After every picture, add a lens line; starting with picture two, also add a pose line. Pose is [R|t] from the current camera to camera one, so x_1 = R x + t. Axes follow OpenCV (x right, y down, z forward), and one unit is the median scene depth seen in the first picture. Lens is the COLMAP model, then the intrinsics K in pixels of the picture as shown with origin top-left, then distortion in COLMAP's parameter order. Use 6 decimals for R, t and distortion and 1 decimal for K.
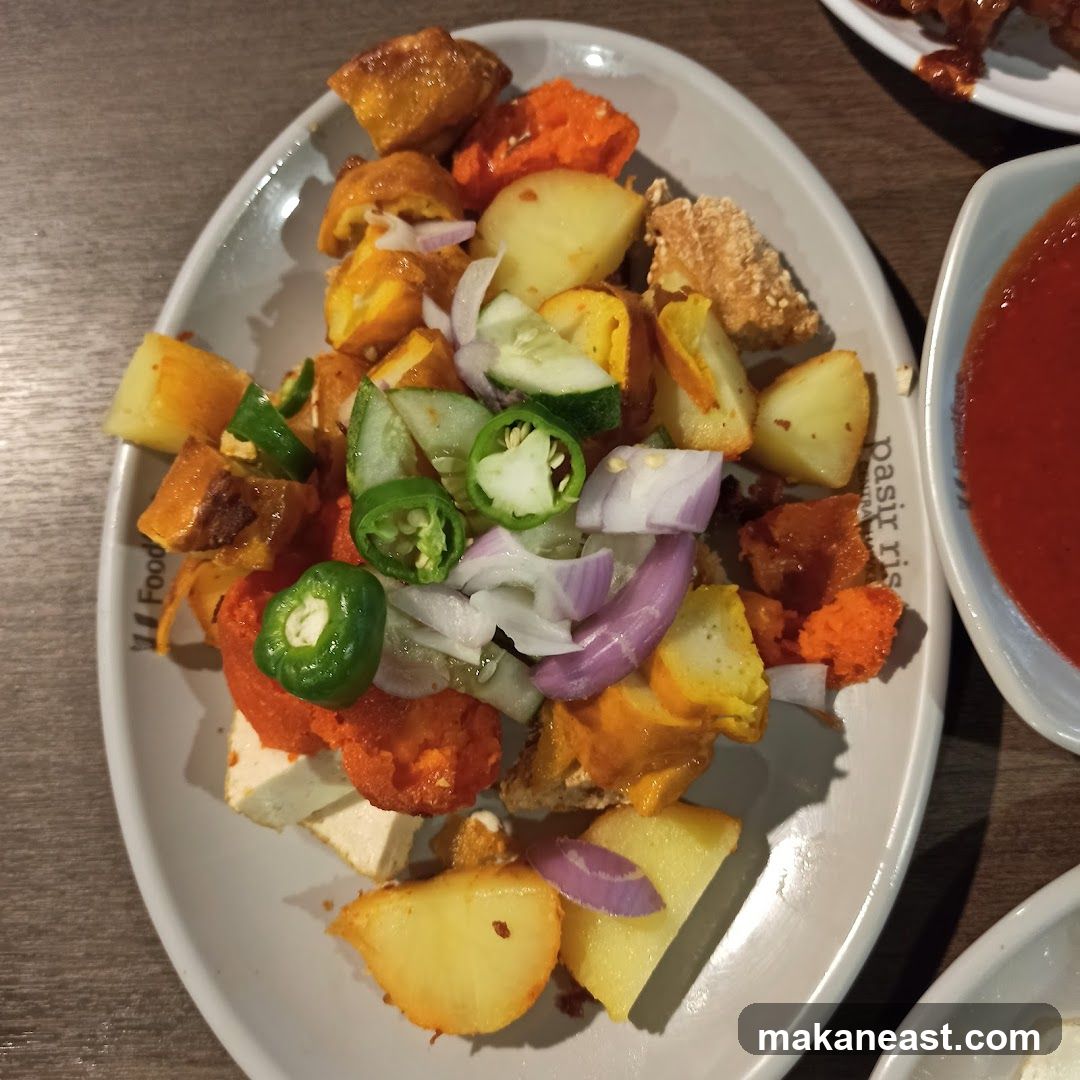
lens RADIAL K [[1105.8, 0, 540.0], [0, 1105.8, 540.0], [0, 0, 1]] dist [0.008189, 0.000245]
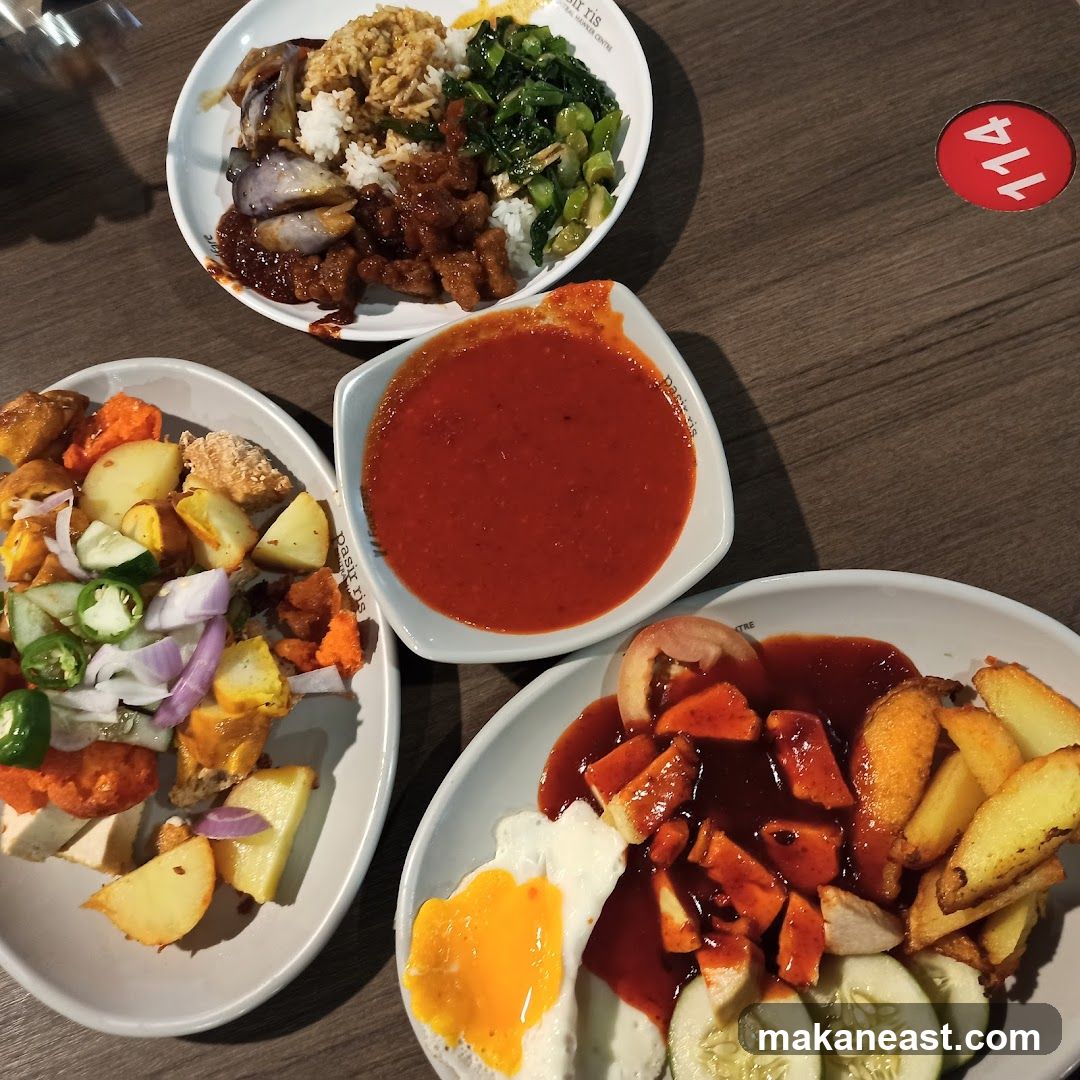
lens RADIAL K [[1093.1, 0, 540.0], [0, 1093.1, 540.0], [0, 0, 1]] dist [0.033833, -0.002064]
pose [[0.948992, -0.306610, 0.073515, 0.506112], [0.314453, 0.937435, -0.149451, 0.291313], [-0.023092, 0.164945, 0.986032, -0.745083]]
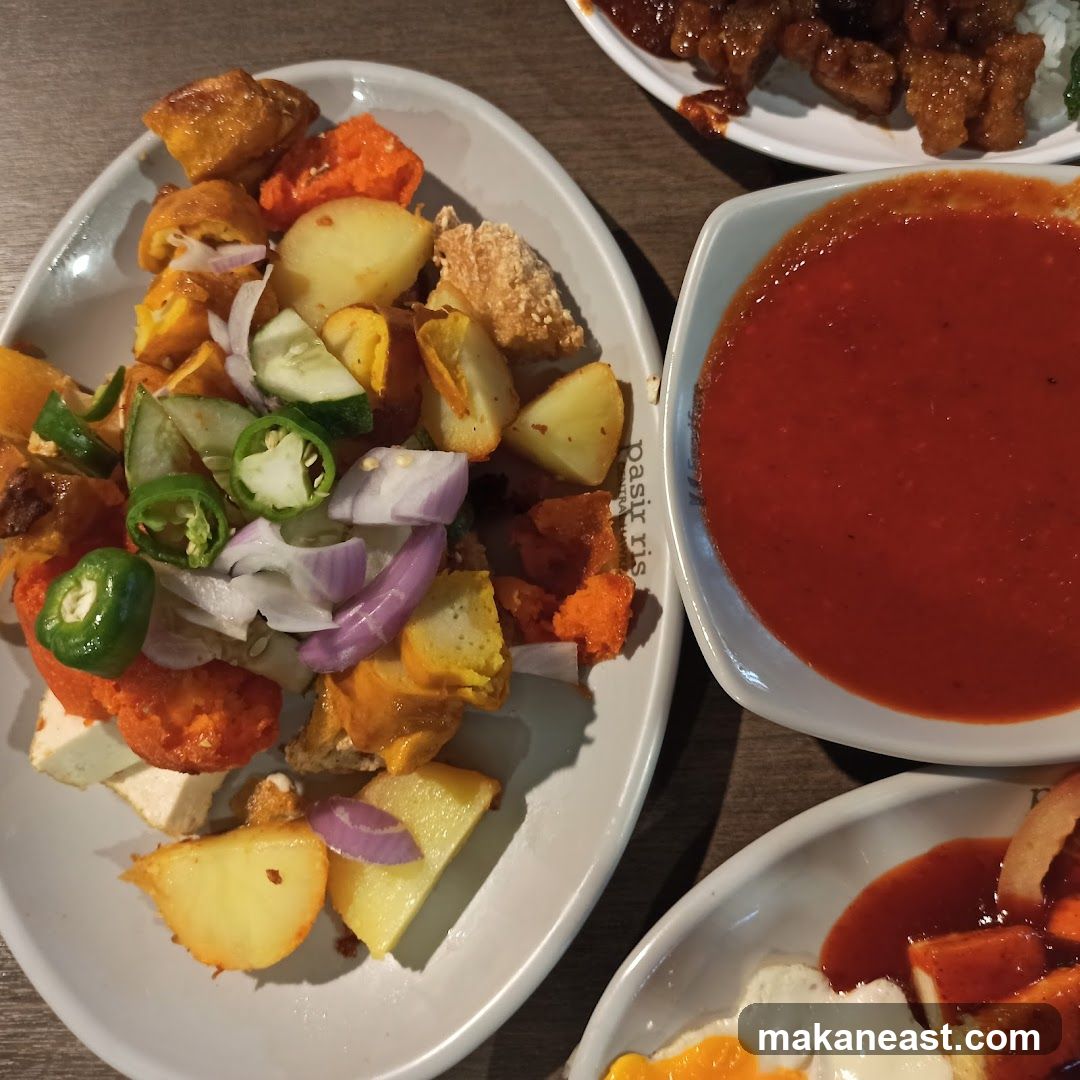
lens RADIAL K [[1086.6, 0, 540.0], [0, 1086.6, 540.0], [0, 0, 1]] dist [0.025555, -0.016235]
pose [[0.999987, 0.004913, -0.001469, 0.226547], [-0.004908, 0.999983, 0.003068, 0.005039], [0.001484, -0.003060, 0.999994, -0.102902]]
